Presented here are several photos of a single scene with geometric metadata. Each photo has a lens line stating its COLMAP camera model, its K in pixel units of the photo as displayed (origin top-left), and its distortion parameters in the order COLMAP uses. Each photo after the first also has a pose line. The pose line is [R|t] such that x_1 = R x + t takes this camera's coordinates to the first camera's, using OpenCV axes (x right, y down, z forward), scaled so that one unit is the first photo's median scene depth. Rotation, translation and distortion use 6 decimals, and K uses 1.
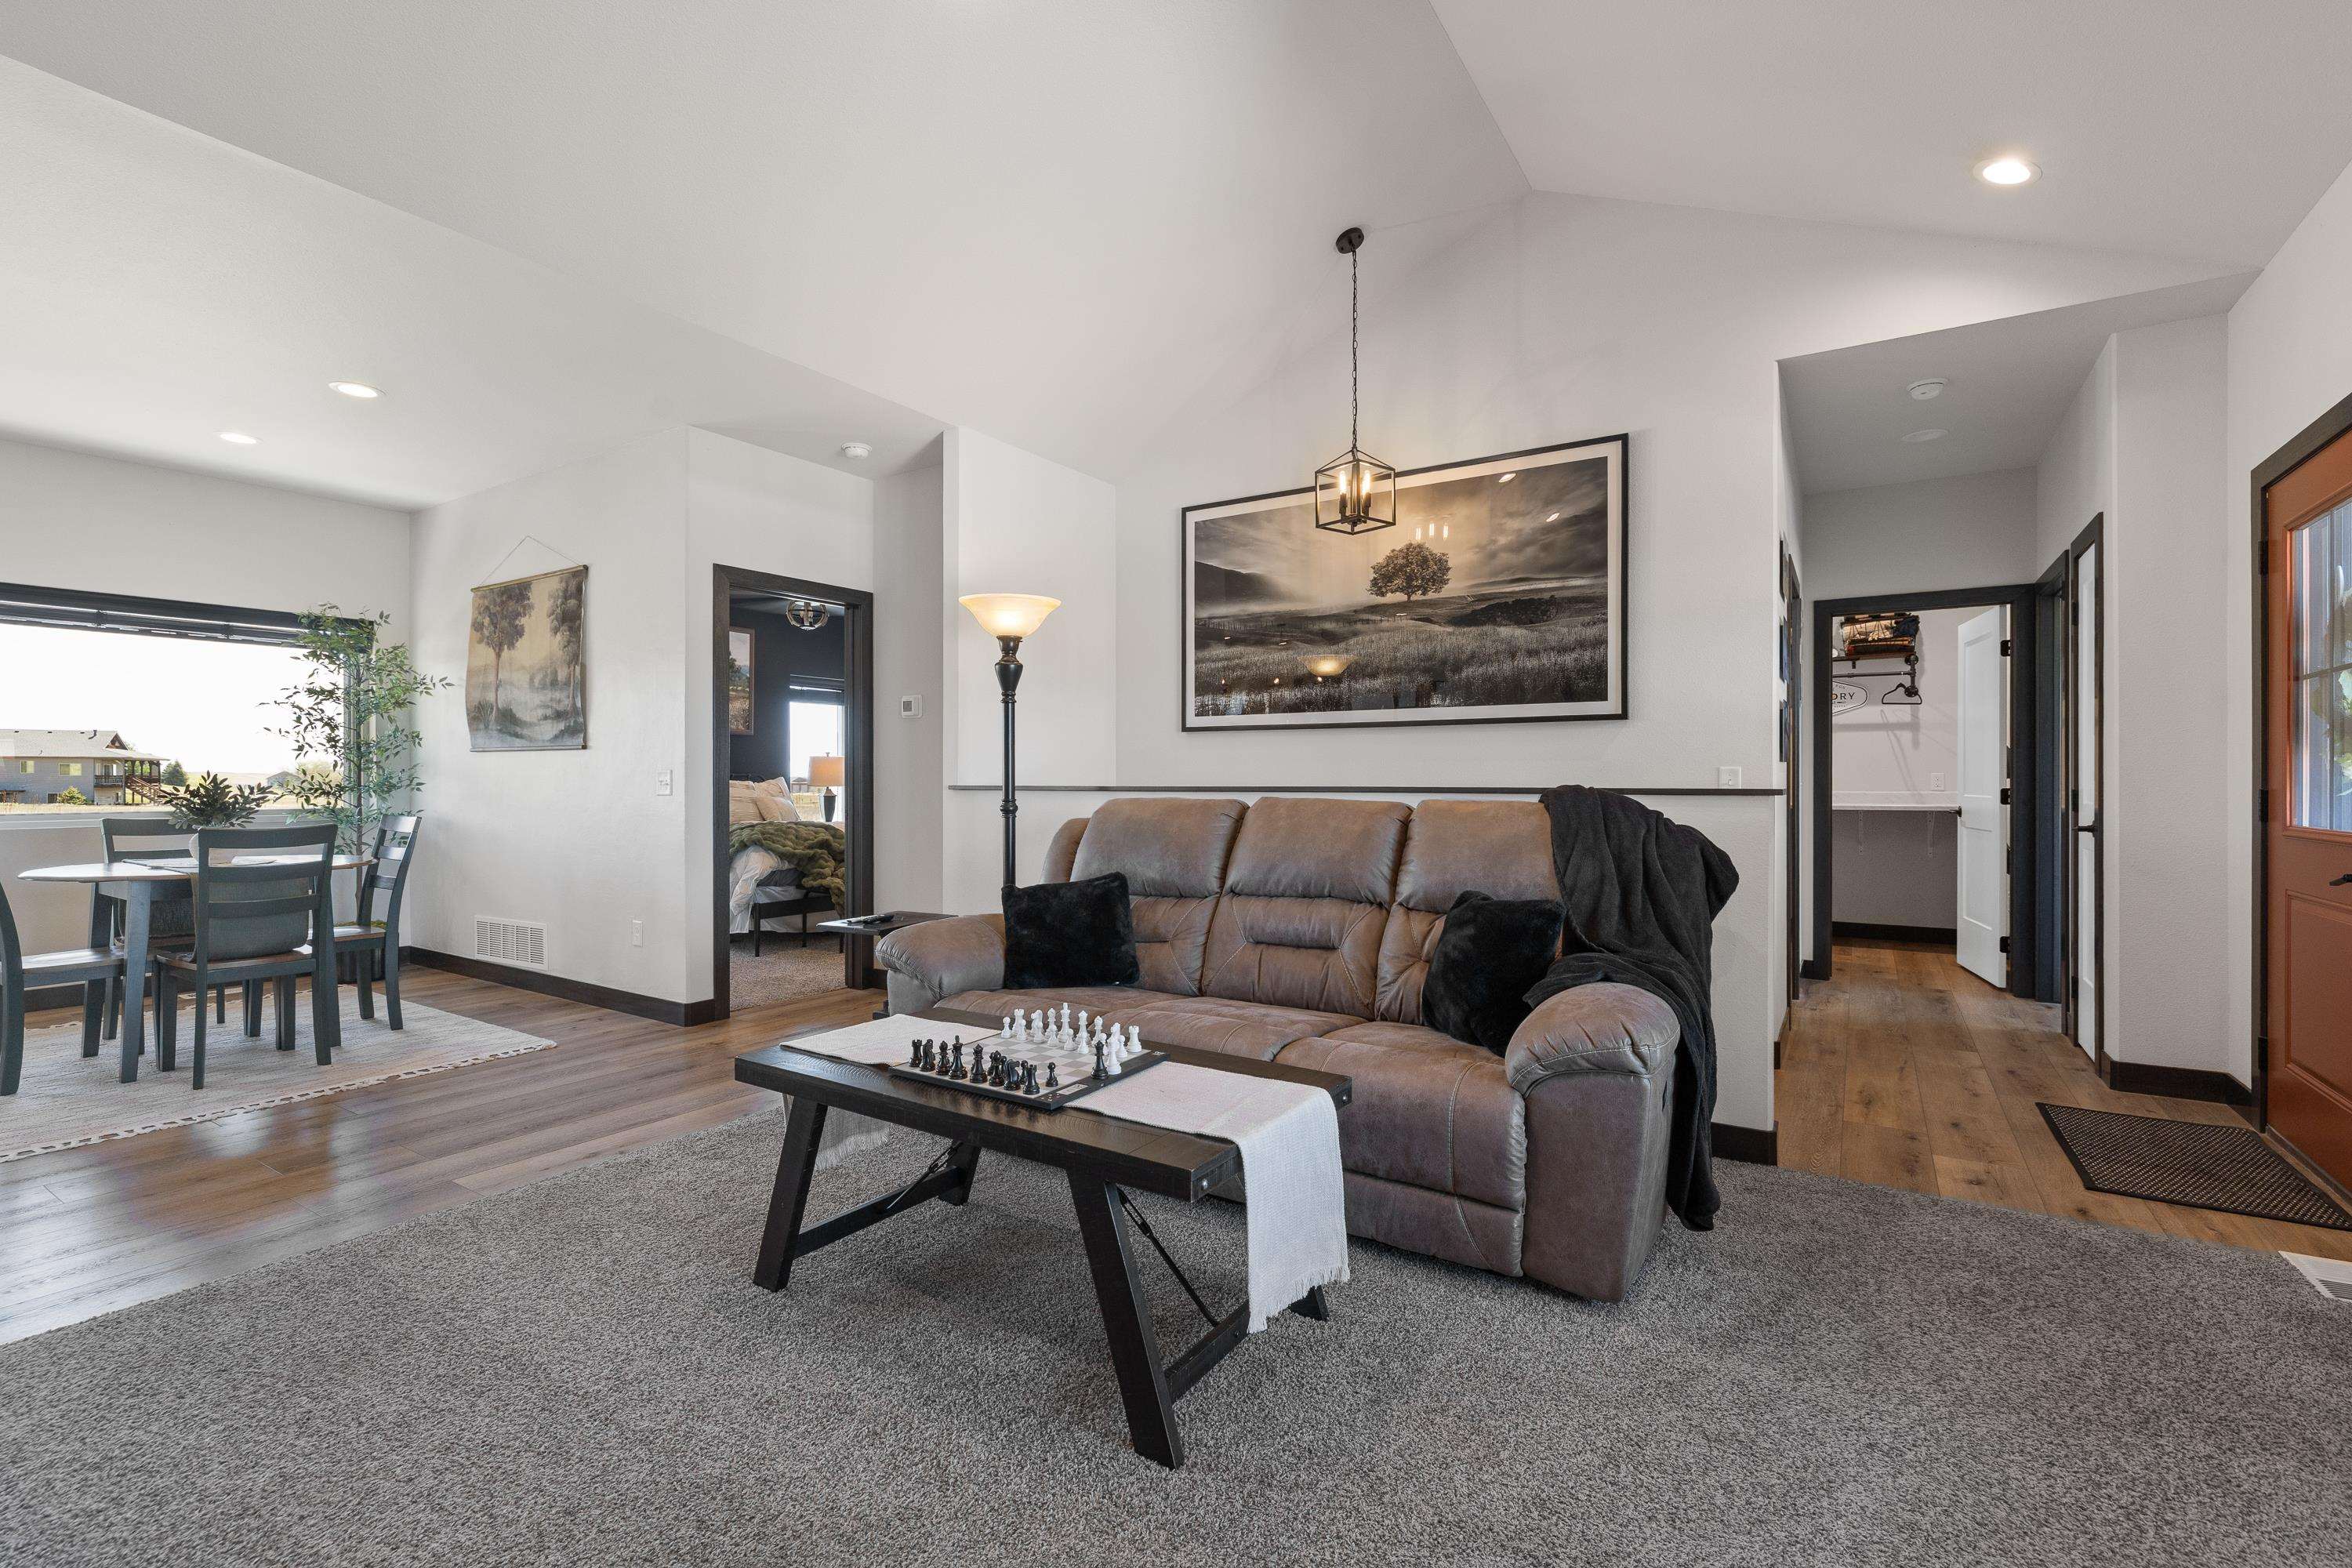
lens RADIAL K [[1028.1, 0, 1181.0], [0, 1028.1, 776.1], [0, 0, 1]] dist [0.003980, 0.001101]
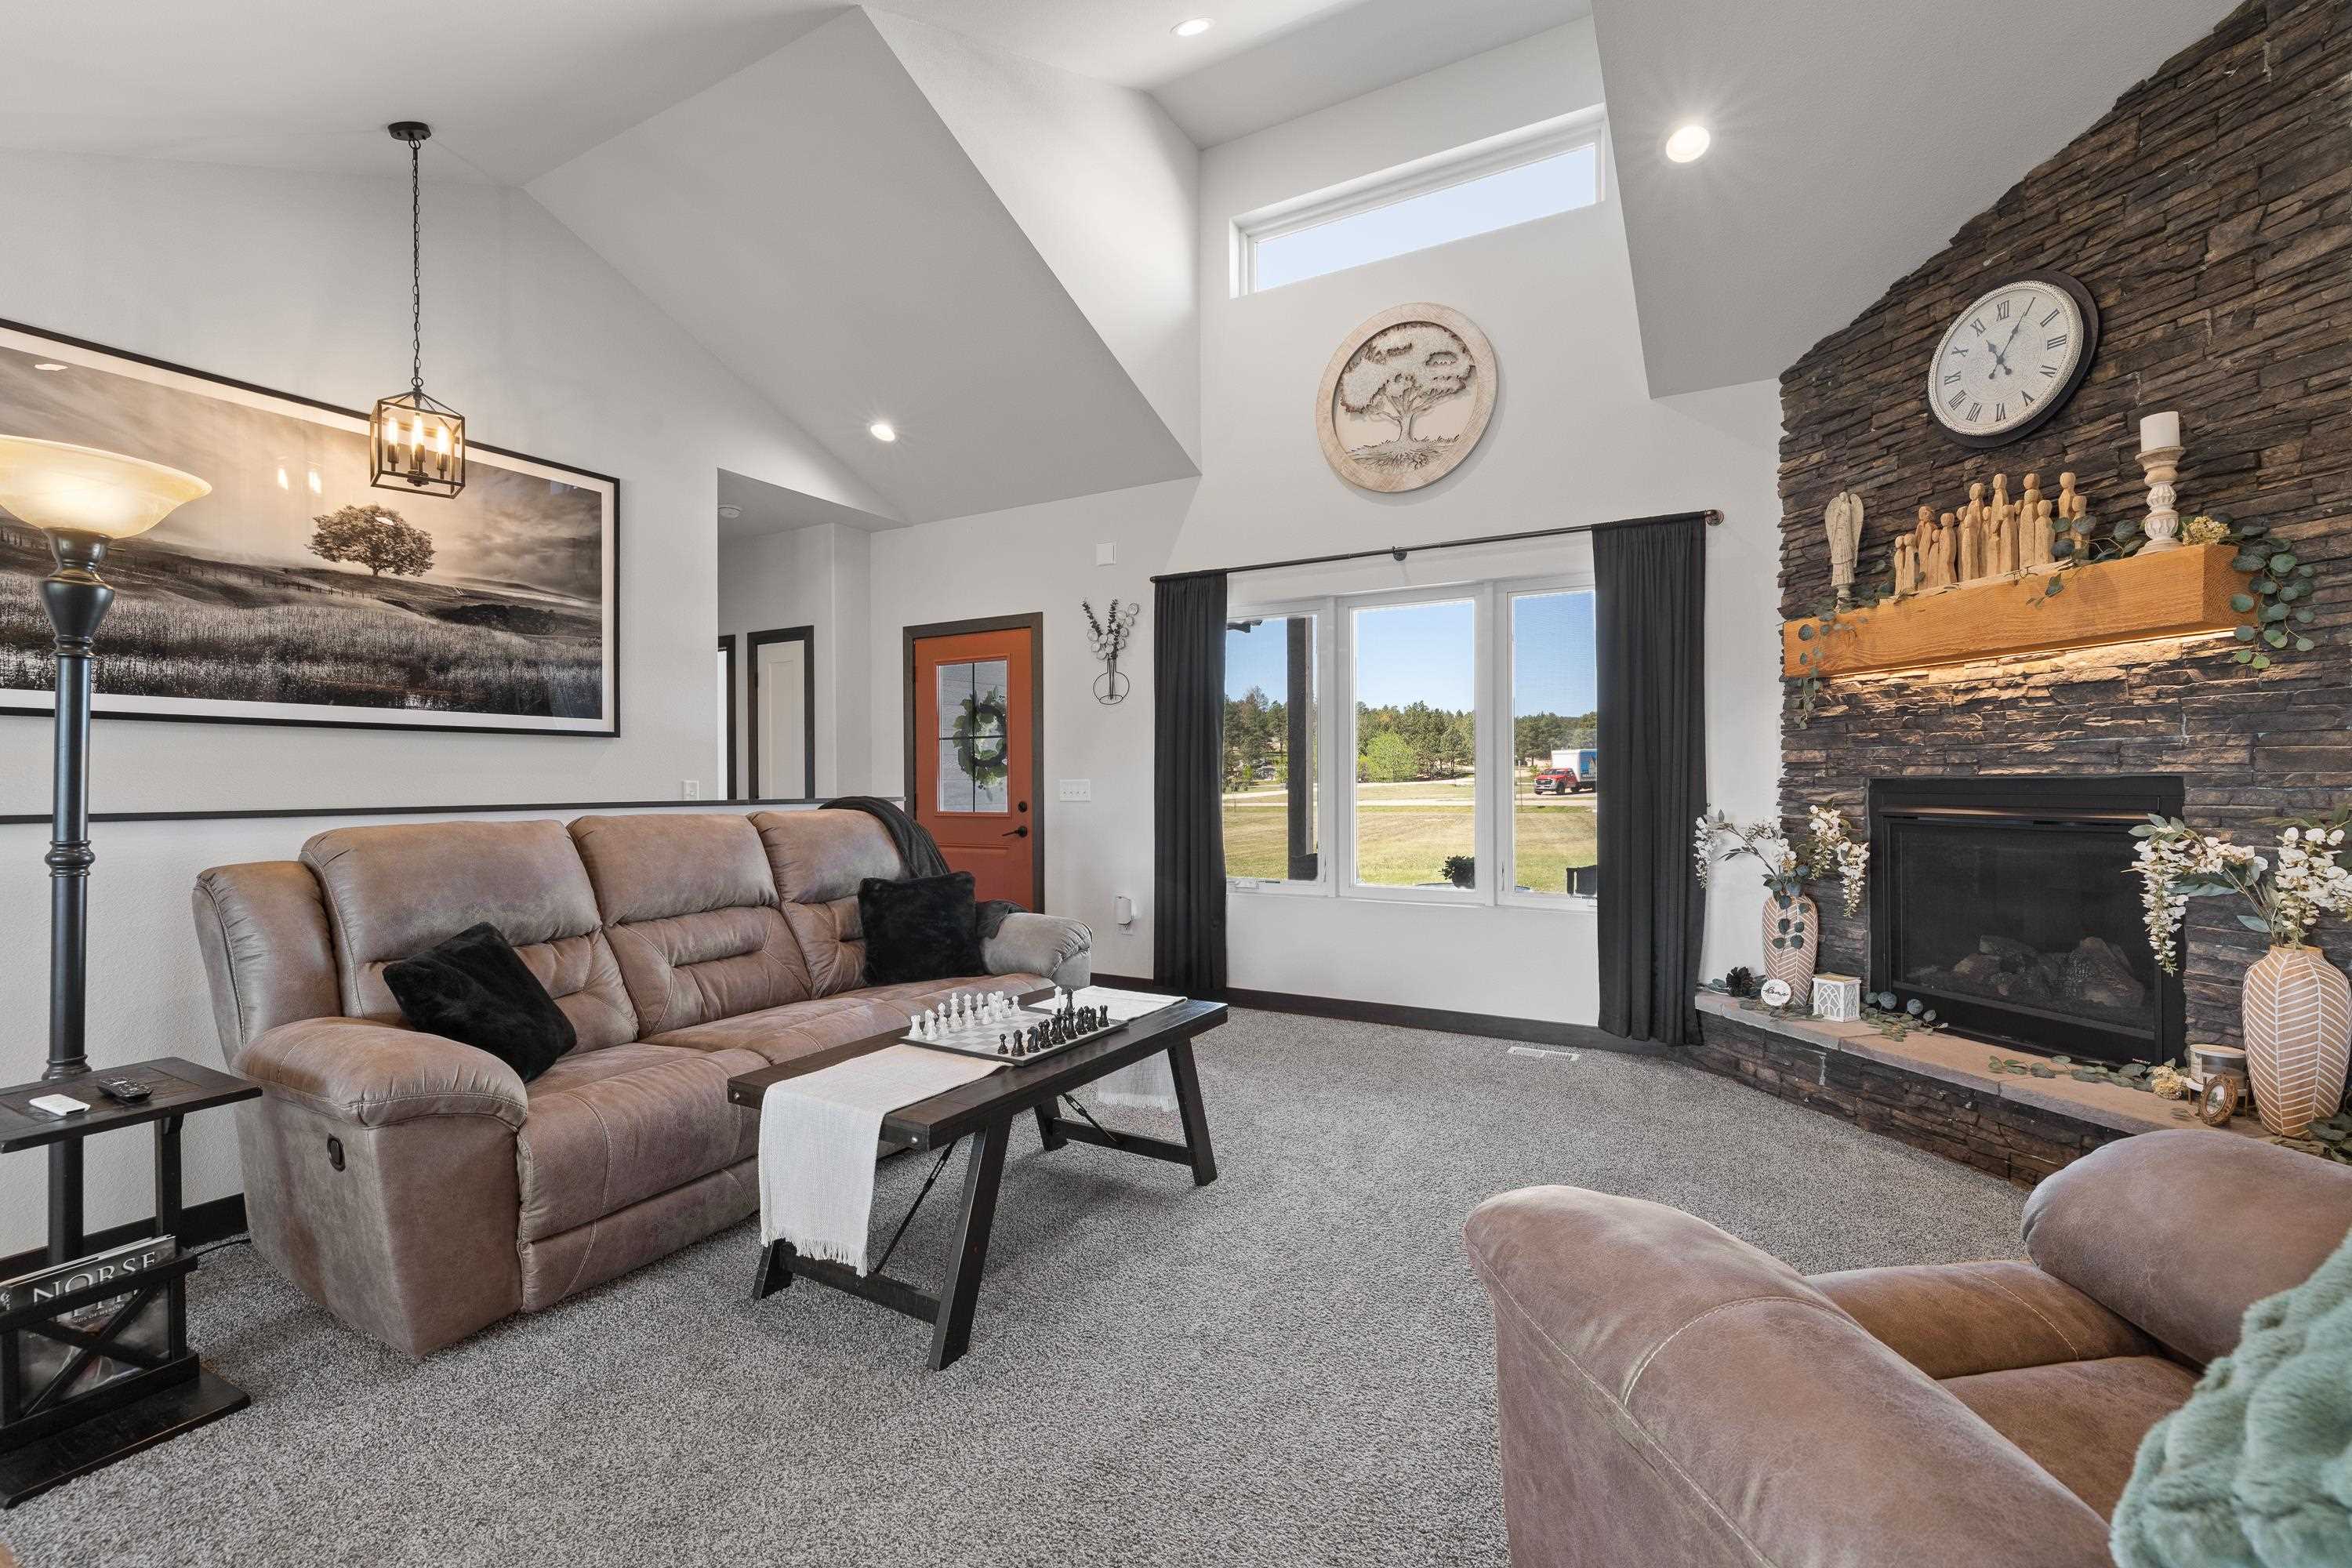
lens RADIAL K [[1028.1, 0, 1177.5], [0, 1028.1, 788.7], [0, 0, 1]] dist [0.003980, 0.001101]
pose [[-0.031257, -0.007035, 0.999487, -0.651316], [0.001202, 0.999974, 0.007076, -0.006726], [-0.999511, 0.001423, -0.031248, 0.408337]]
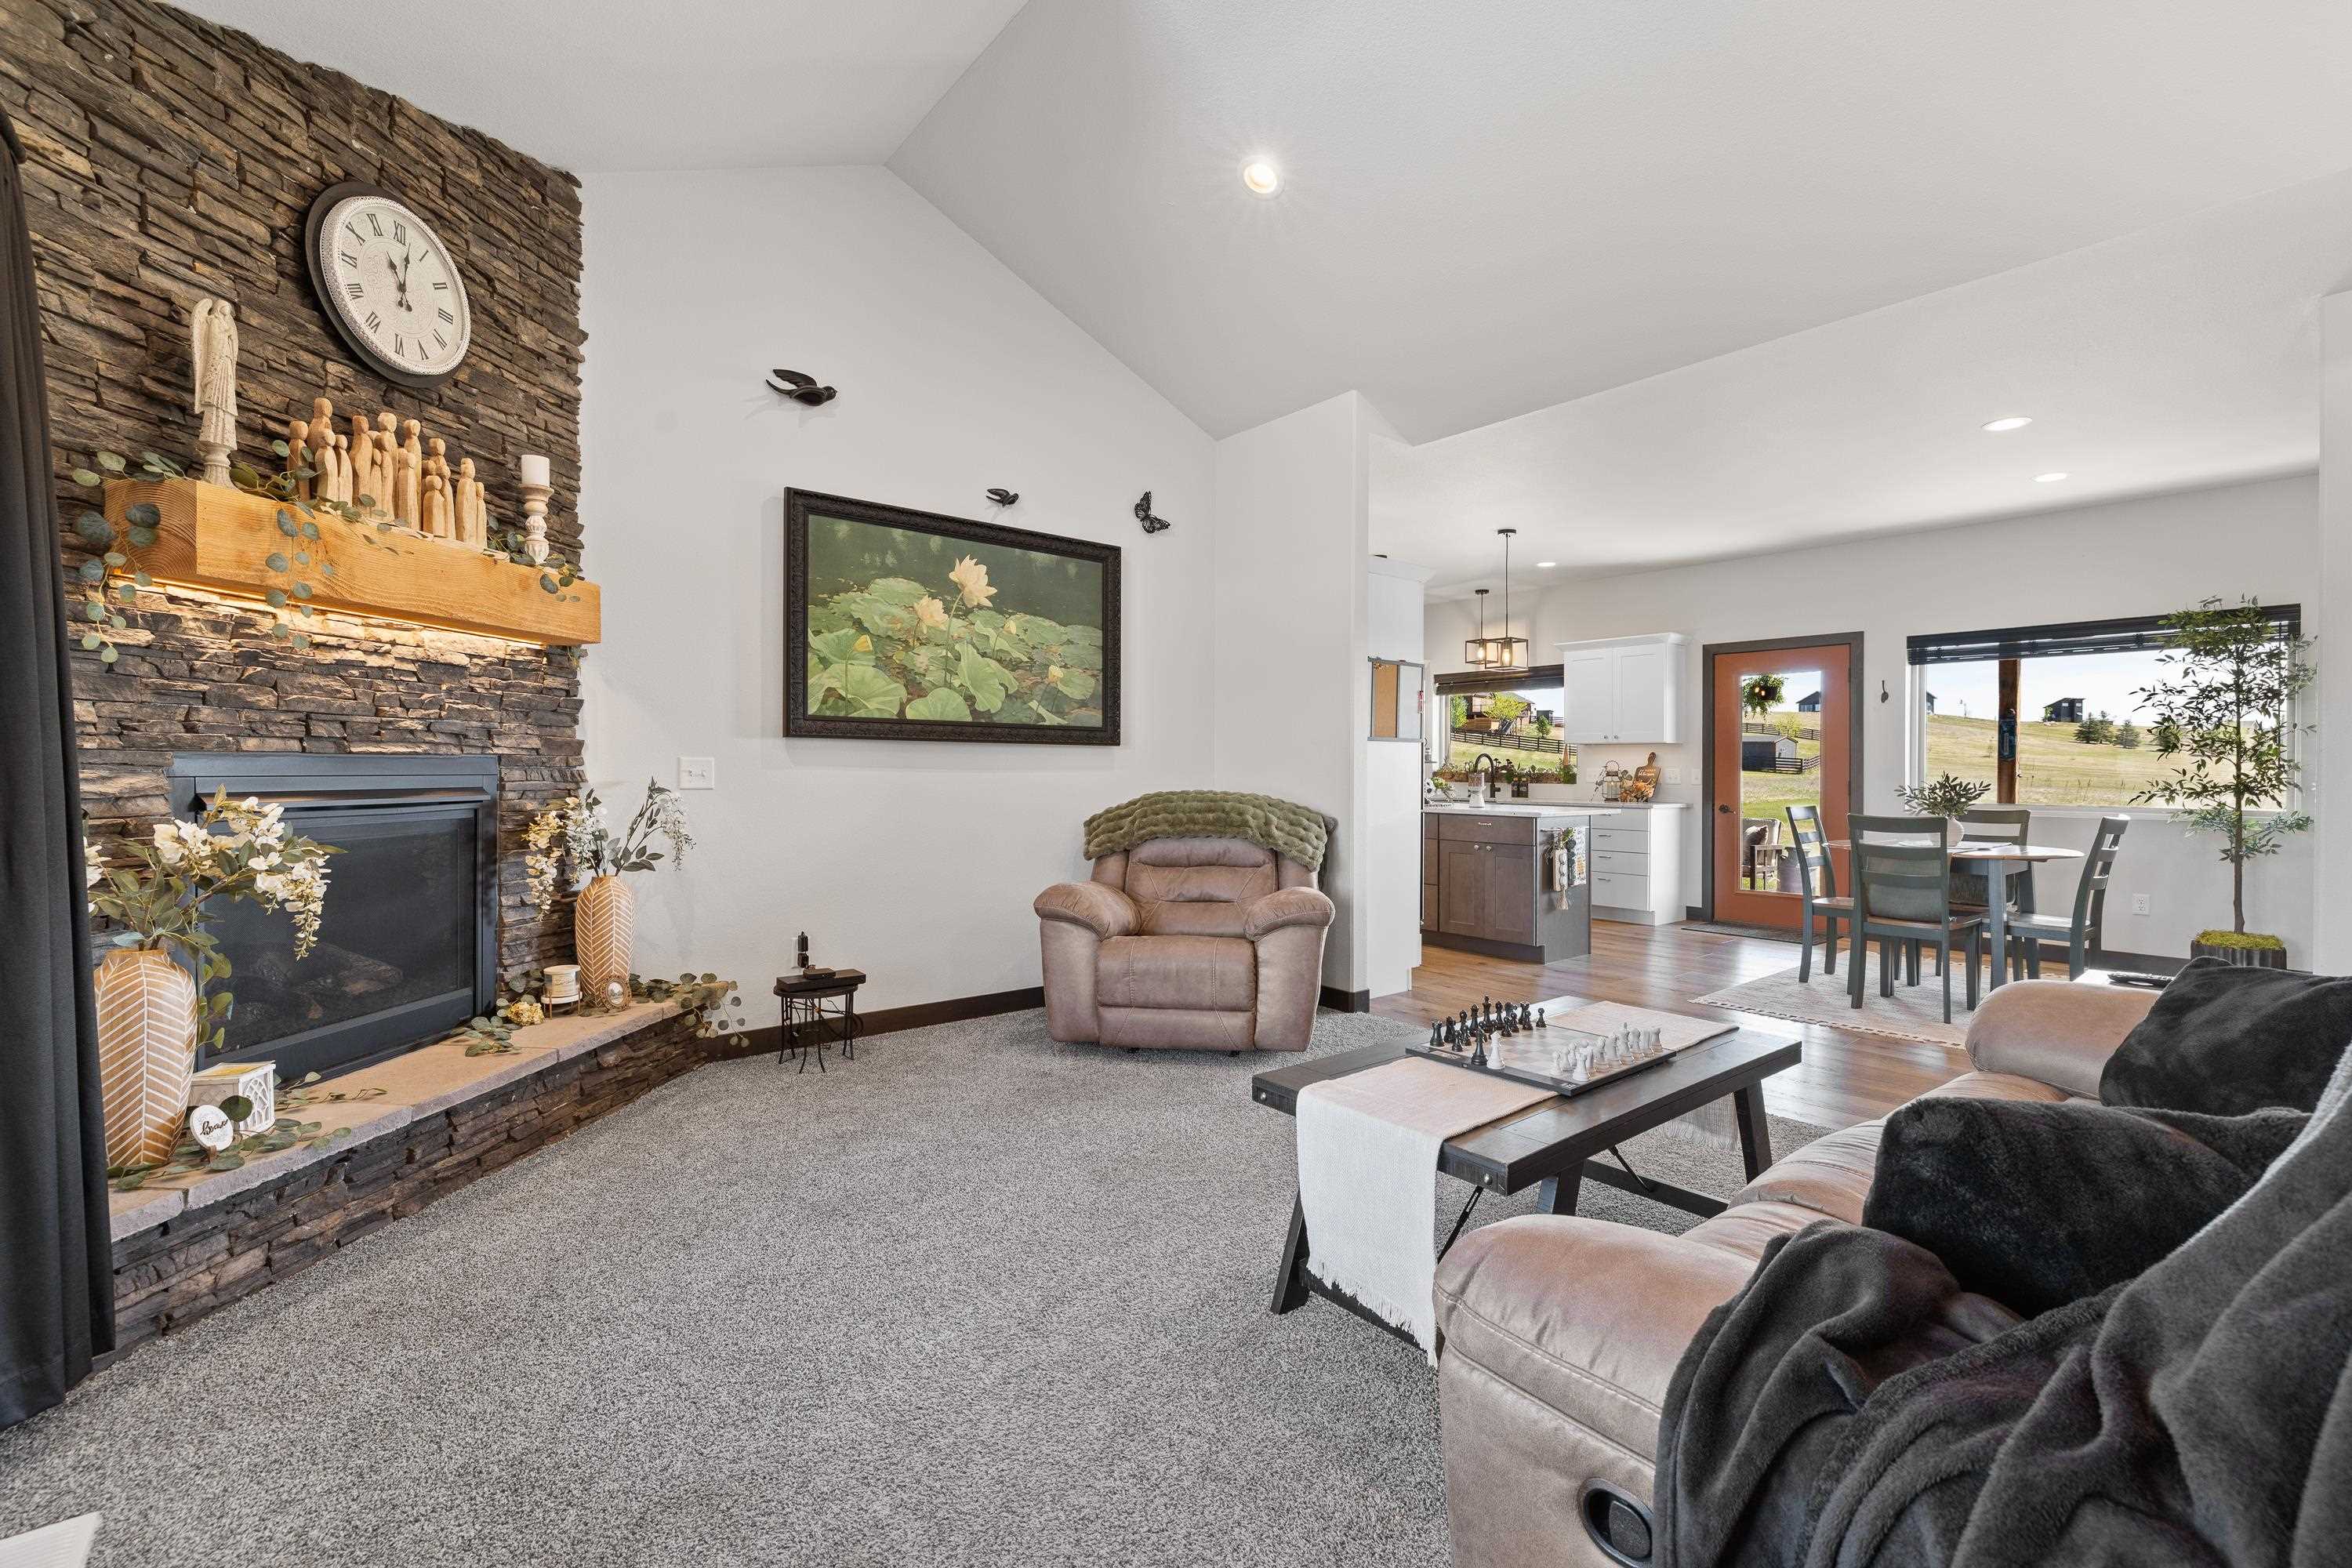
lens RADIAL K [[1028.1, 0, 1175.5], [0, 1028.1, 770.5], [0, 0, 1]] dist [0.003980, 0.001101]
pose [[-0.323730, -0.000650, -0.946149, 0.483999], [-0.004049, 0.999992, 0.000699, -0.002513], [0.946141, 0.004057, -0.323730, 0.473354]]
